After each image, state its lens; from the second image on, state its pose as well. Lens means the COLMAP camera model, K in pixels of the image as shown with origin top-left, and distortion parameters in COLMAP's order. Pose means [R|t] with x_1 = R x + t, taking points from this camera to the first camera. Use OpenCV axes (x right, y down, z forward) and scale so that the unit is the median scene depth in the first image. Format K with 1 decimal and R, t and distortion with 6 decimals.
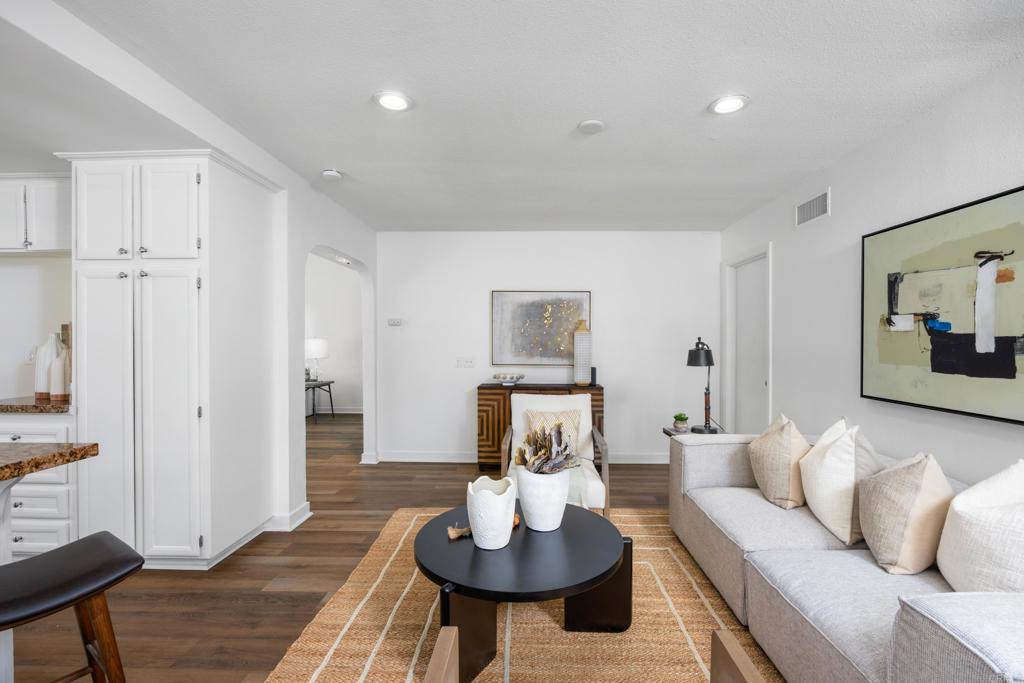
lens RADIAL K [[449.8, 0, 522.1], [0, 449.8, 348.3], [0, 0, 1]] dist [-0.008779, 0.001063]
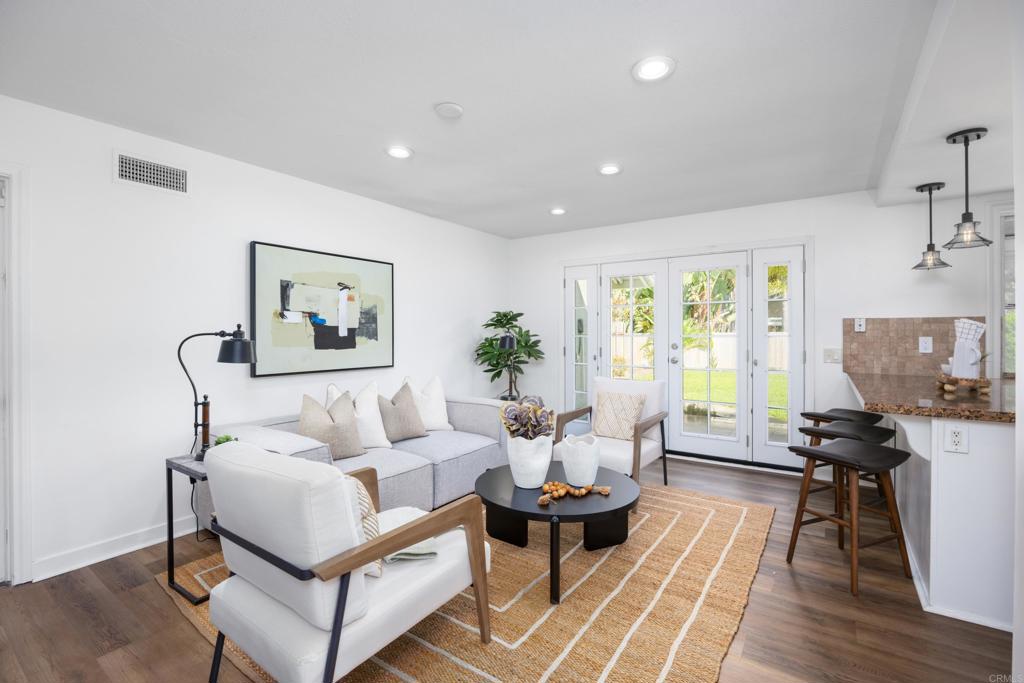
lens RADIAL K [[456.3, 0, 512.4], [0, 456.3, 332.6], [0, 0, 1]] dist [-0.009371, -0.000525]
pose [[-0.836919, -0.002658, 0.547320, -0.503437], [0.007454, 0.999840, 0.016253, -0.025079], [-0.547276, 0.017682, -0.836766, 1.760012]]
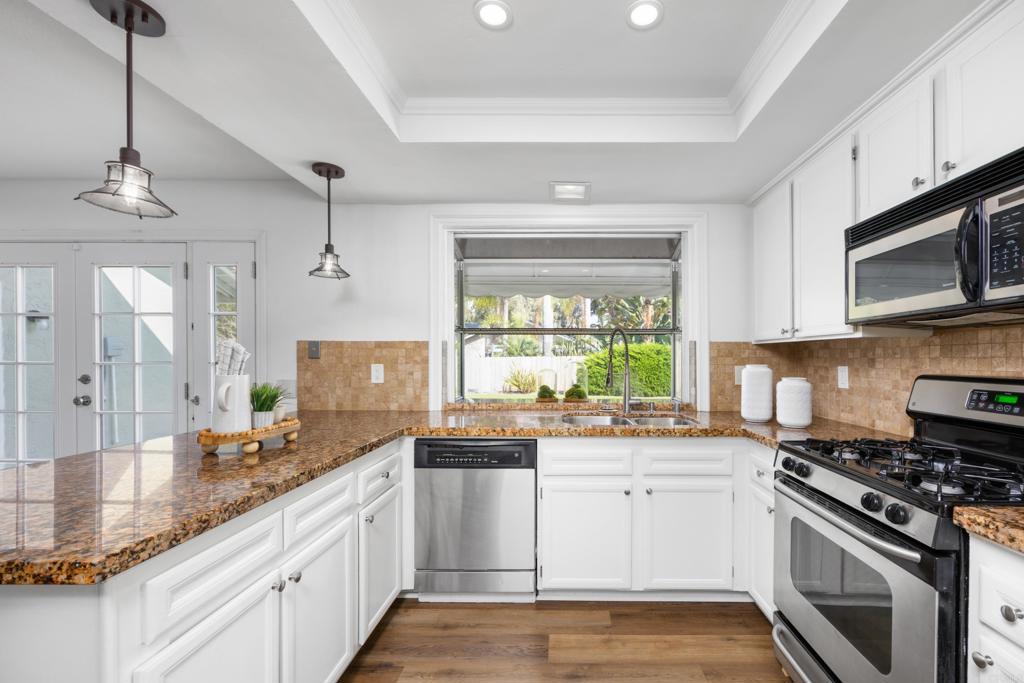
lens RADIAL K [[417.1, 0, 555.0], [0, 417.1, 359.1], [0, 0, 1]] dist [0.000494, 0.000132]
pose [[-0.999872, -0.006587, -0.014569, -1.295561], [-0.006895, 0.999751, 0.021208, -0.018576], [0.014425, 0.021306, -0.999669, 0.934598]]
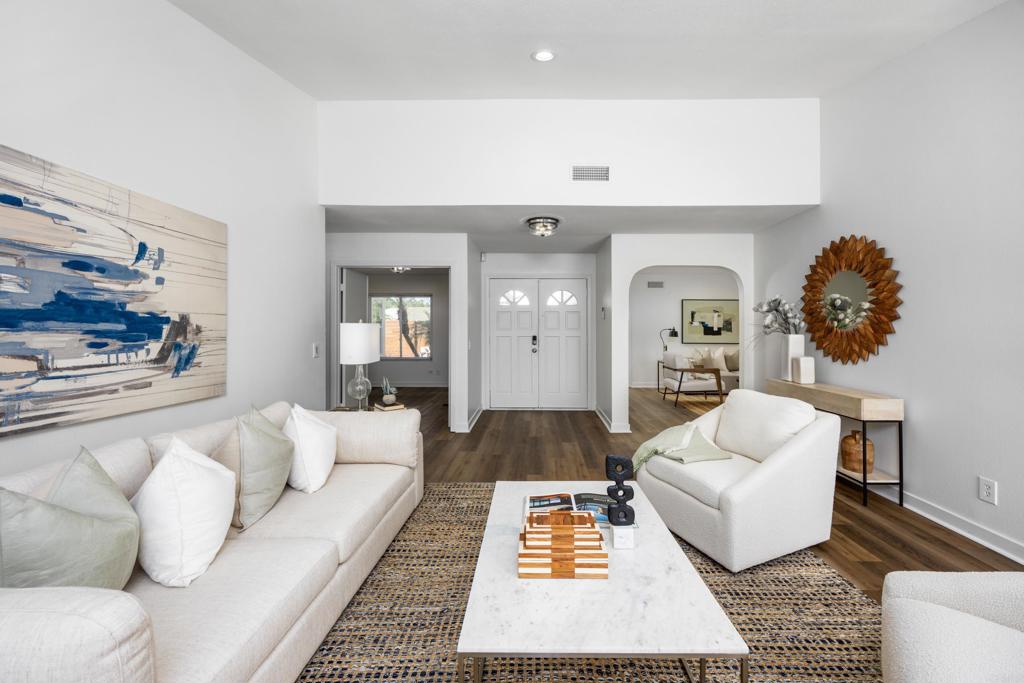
lens RADIAL K [[417.1, 0, 520.3], [0, 417.1, 334.2], [0, 0, 1]] dist [0.000494, 0.000132]
pose [[-0.009099, -0.017844, 0.999799, -2.855762], [0.012104, 0.999766, 0.017954, -0.046688], [-0.999885, 0.012265, -0.008881, 2.545235]]
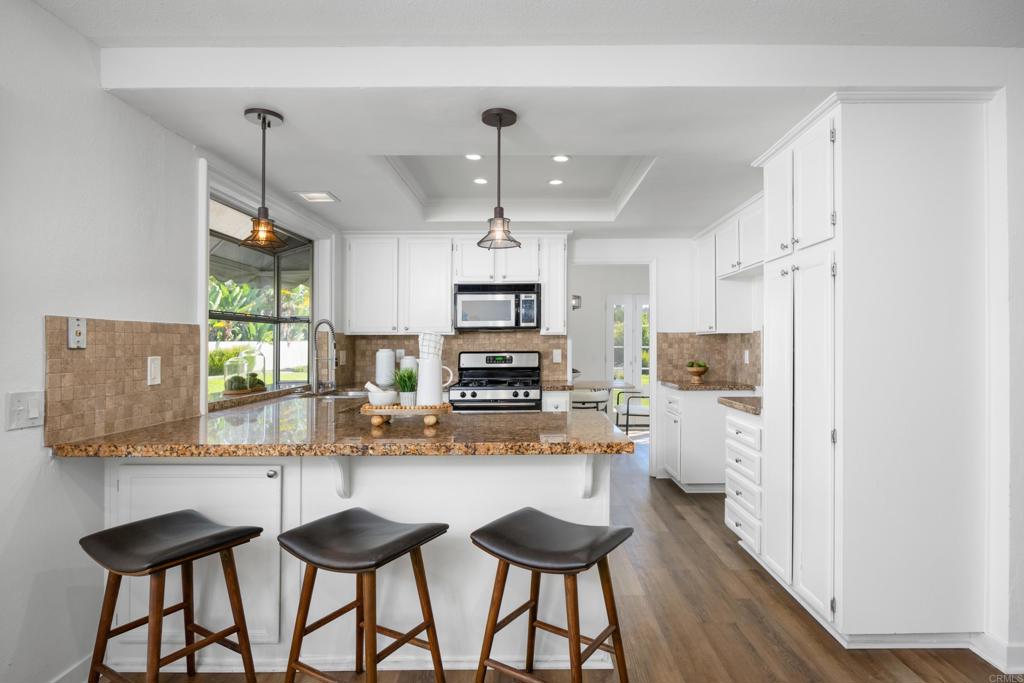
lens RADIAL K [[544.9, 0, 539.5], [0, 544.9, 343.2], [0, 0, 1]] dist [-0.004905, -0.002539]
pose [[0.032023, -0.005207, -0.999474, 0.202311], [-0.013828, 0.999888, -0.005653, -0.006085], [0.999391, 0.014002, 0.031948, 0.463257]]
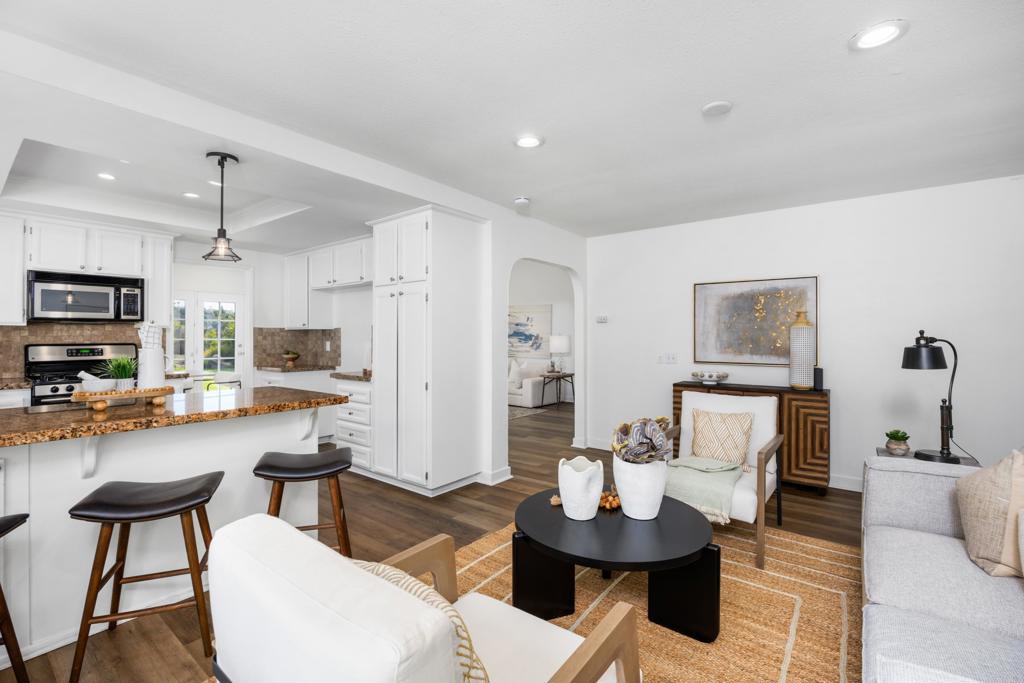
lens RADIAL K [[456.3, 0, 503.1], [0, 456.3, 340.5], [0, 0, 1]] dist [-0.009371, -0.000525]
pose [[0.794002, 0.001550, -0.607913, 0.374605], [-0.007976, 0.999937, -0.007868, 0.004692], [0.607863, 0.011096, 0.793964, -0.023188]]
